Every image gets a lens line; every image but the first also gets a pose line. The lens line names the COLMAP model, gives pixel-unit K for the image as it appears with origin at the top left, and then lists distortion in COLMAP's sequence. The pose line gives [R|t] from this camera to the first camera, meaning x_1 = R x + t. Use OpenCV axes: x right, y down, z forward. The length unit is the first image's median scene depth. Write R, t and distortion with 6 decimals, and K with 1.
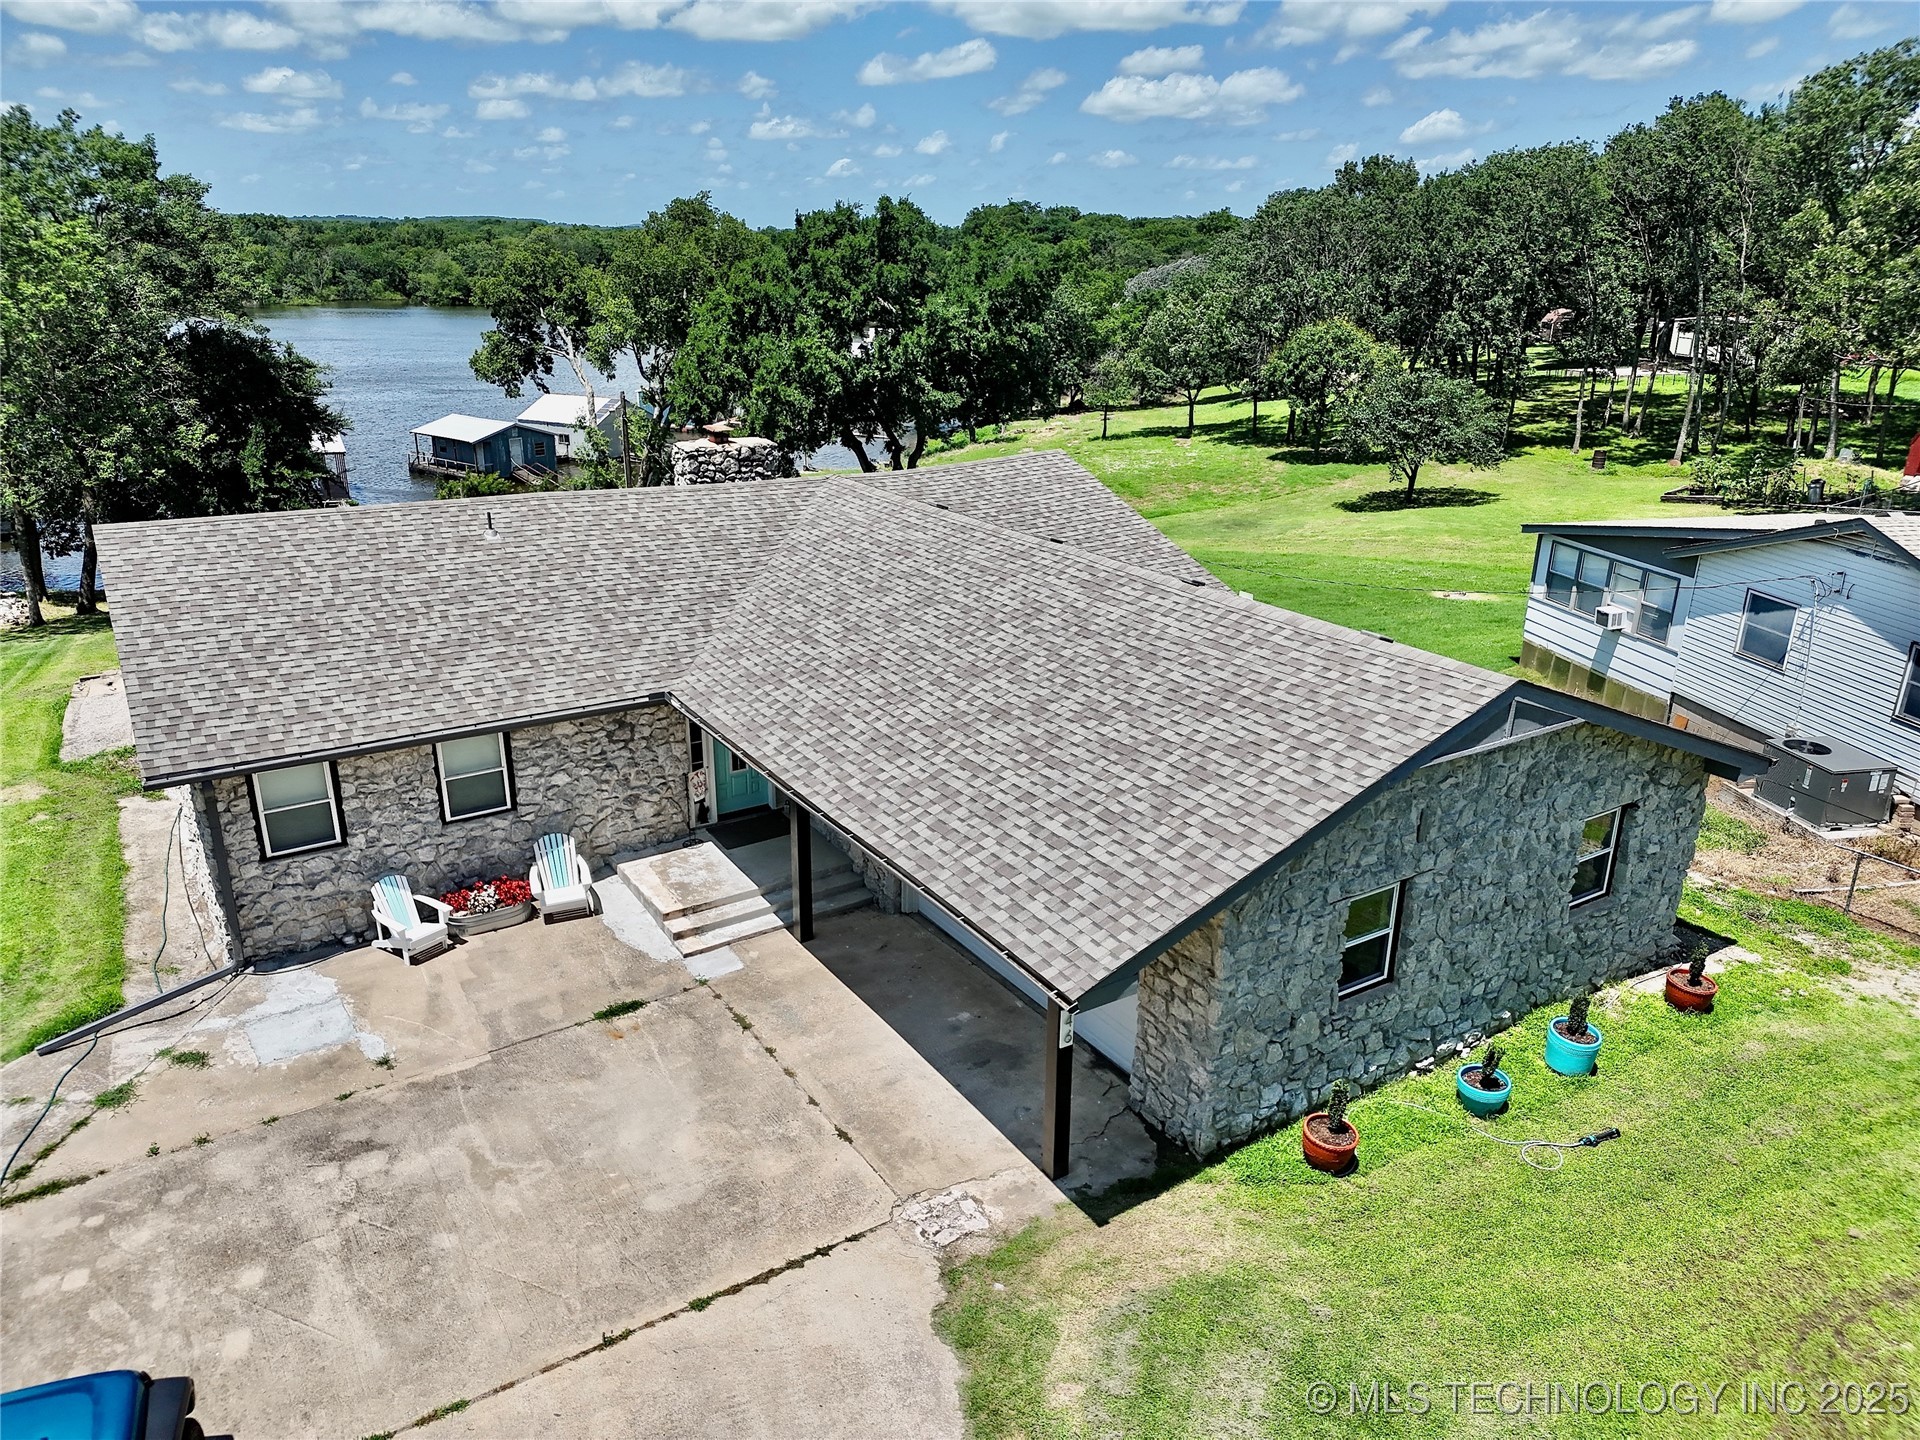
lens RADIAL K [[1334.7, 0, 956.7], [0, 1334.7, 721.4], [0, 0, 1]] dist [0.066816, -0.058059]
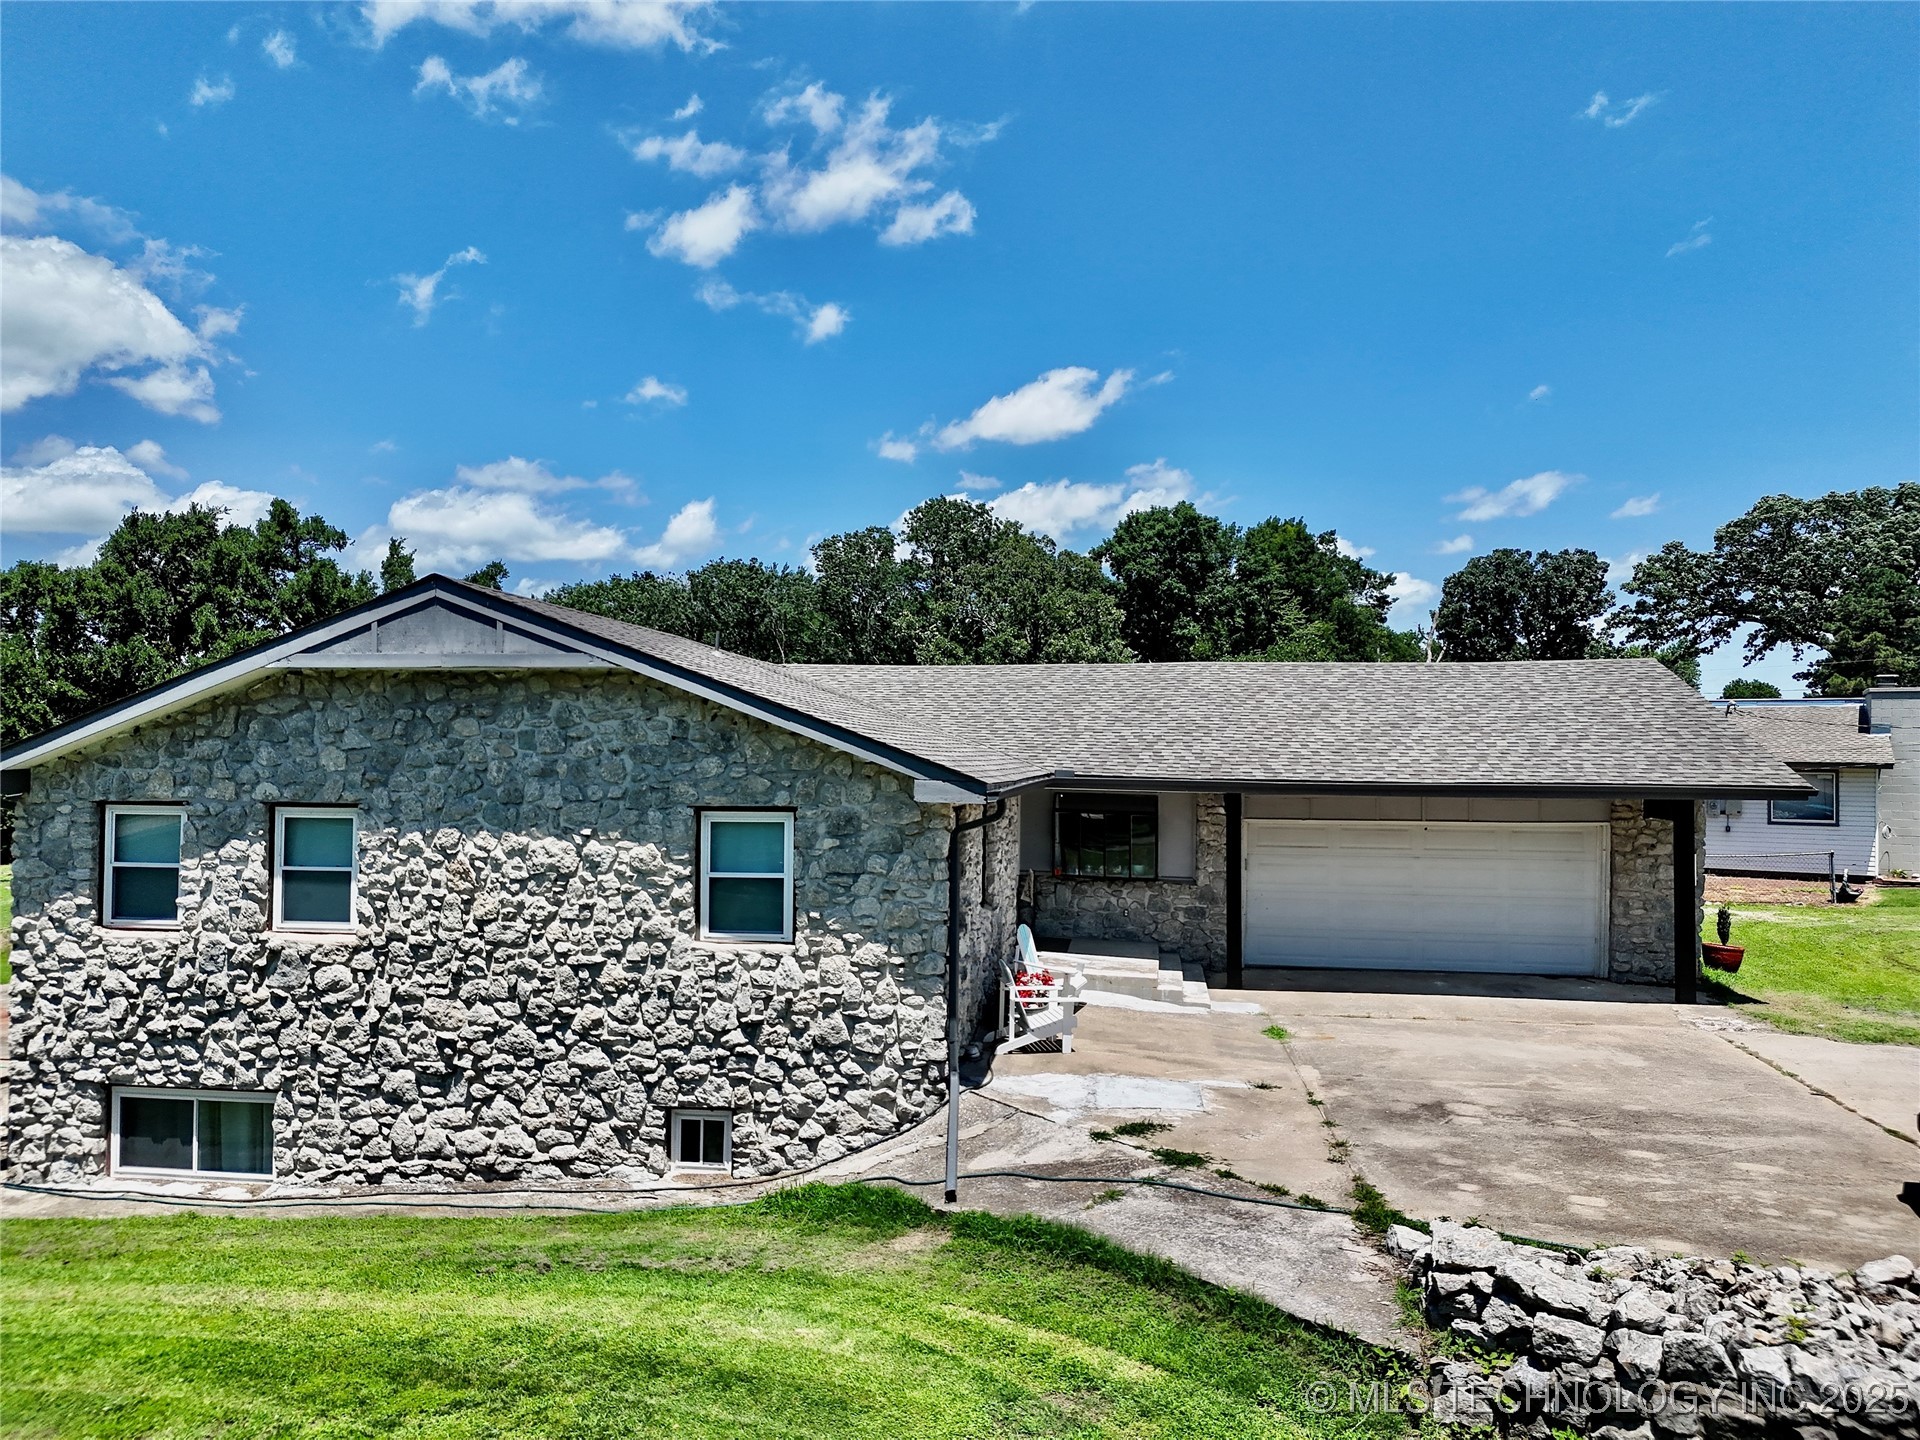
lens RADIAL K [[1334.7, 0, 951.7], [0, 1334.7, 707.8], [0, 0, 1]] dist [0.066816, -0.058059]
pose [[0.662527, 0.018600, 0.748807, -1.075443], [0.251717, 0.936024, -0.245964, 0.166822], [-0.705476, 0.351445, 0.615459, 0.468586]]
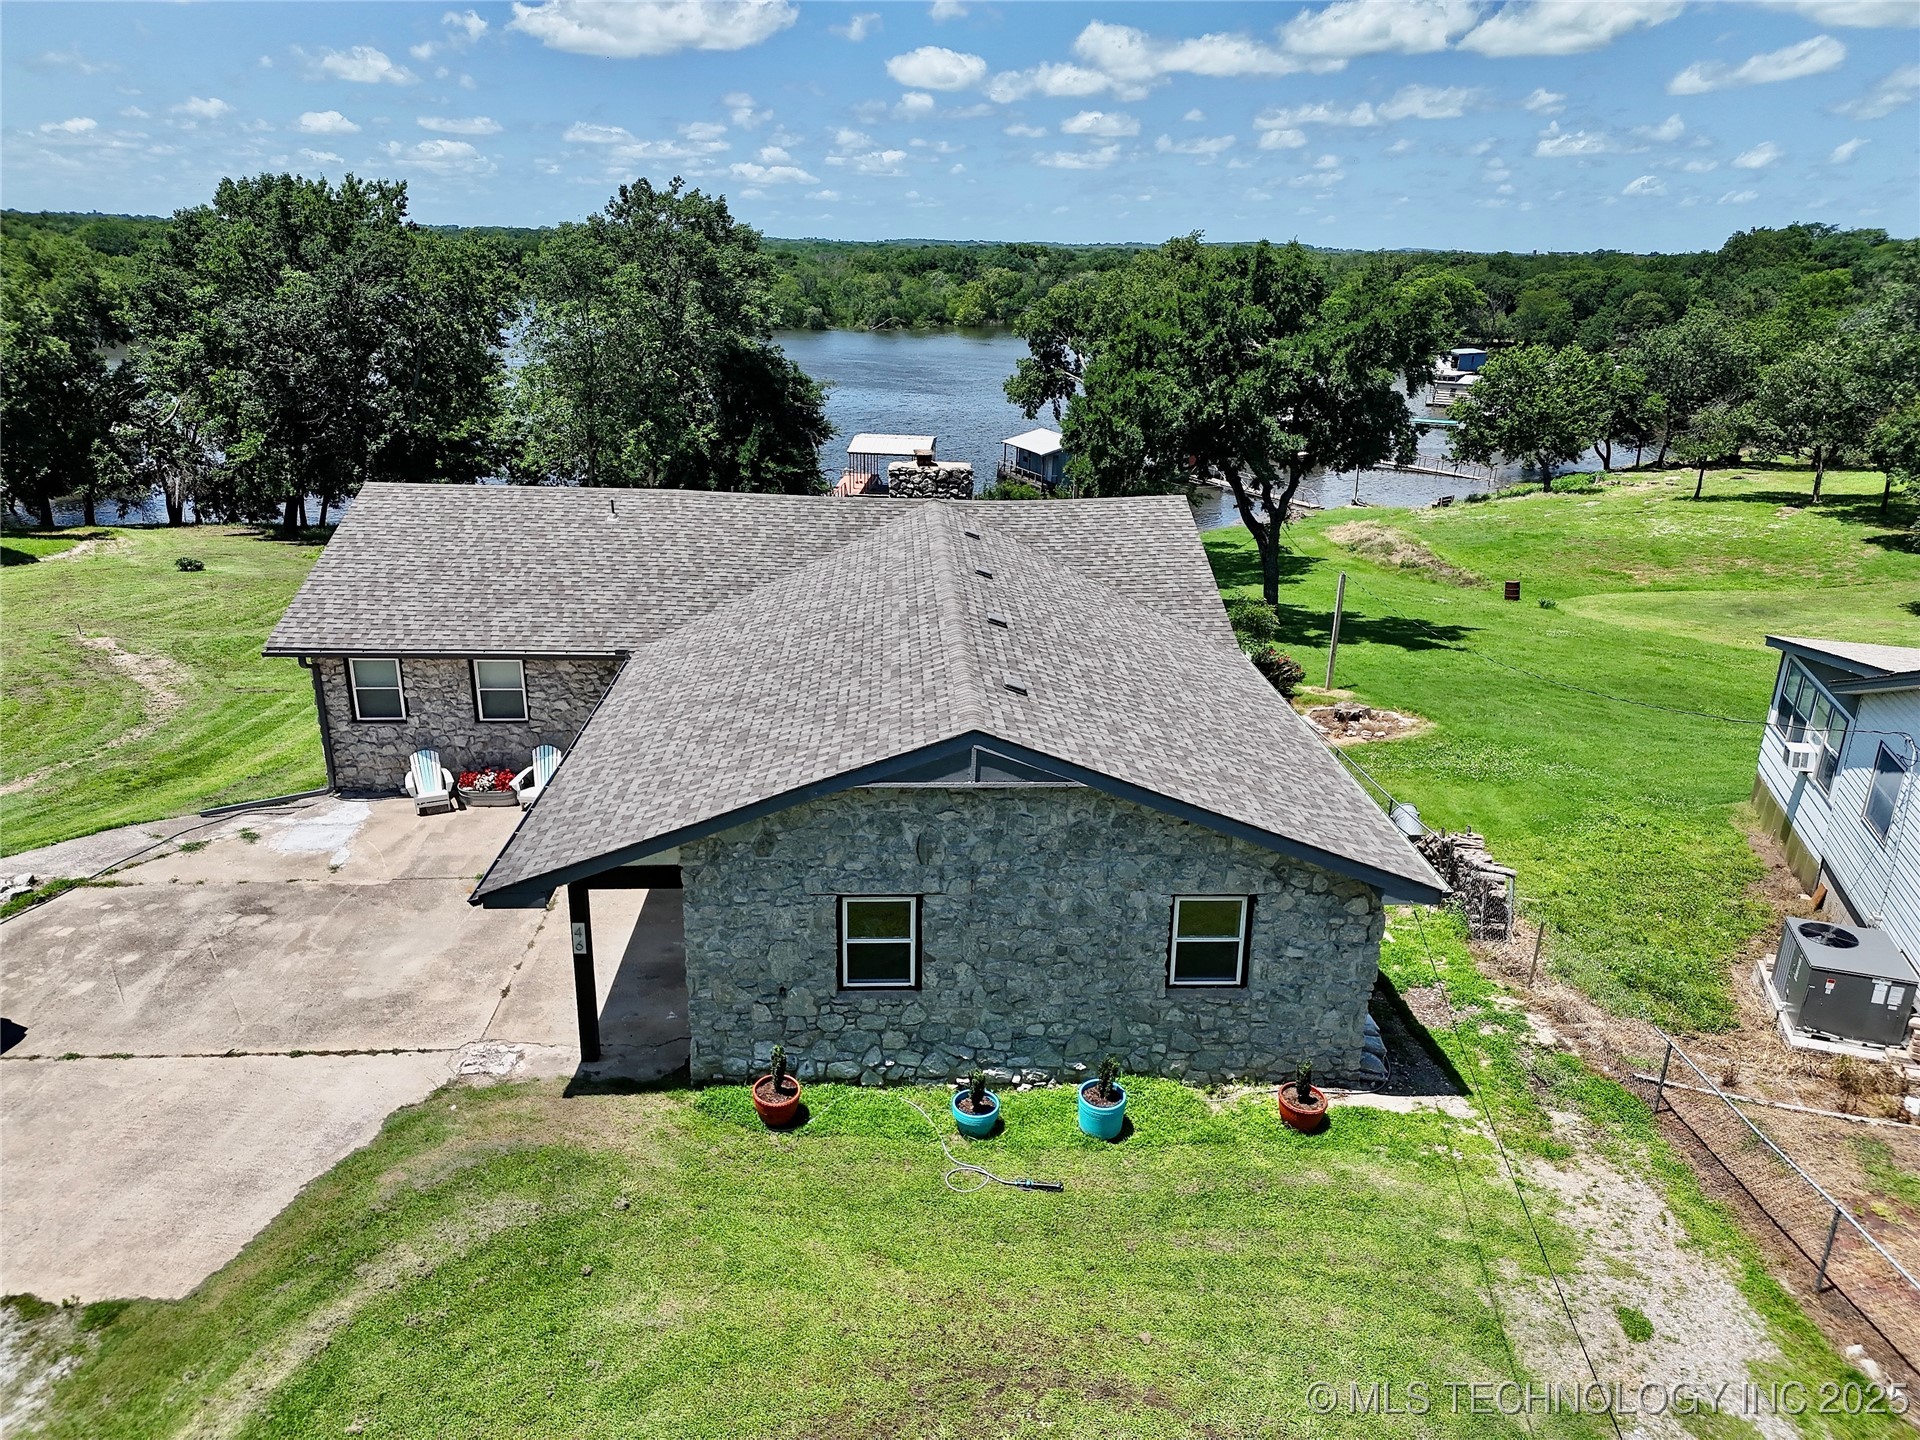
lens RADIAL K [[1334.7, 0, 958.3], [0, 1334.7, 716.6], [0, 0, 1]] dist [0.066816, -0.058059]
pose [[0.868080, 0.167989, -0.467137, 0.700882], [-0.176916, 0.983907, 0.025064, -0.050769], [0.463830, 0.060887, 0.883829, 0.033046]]
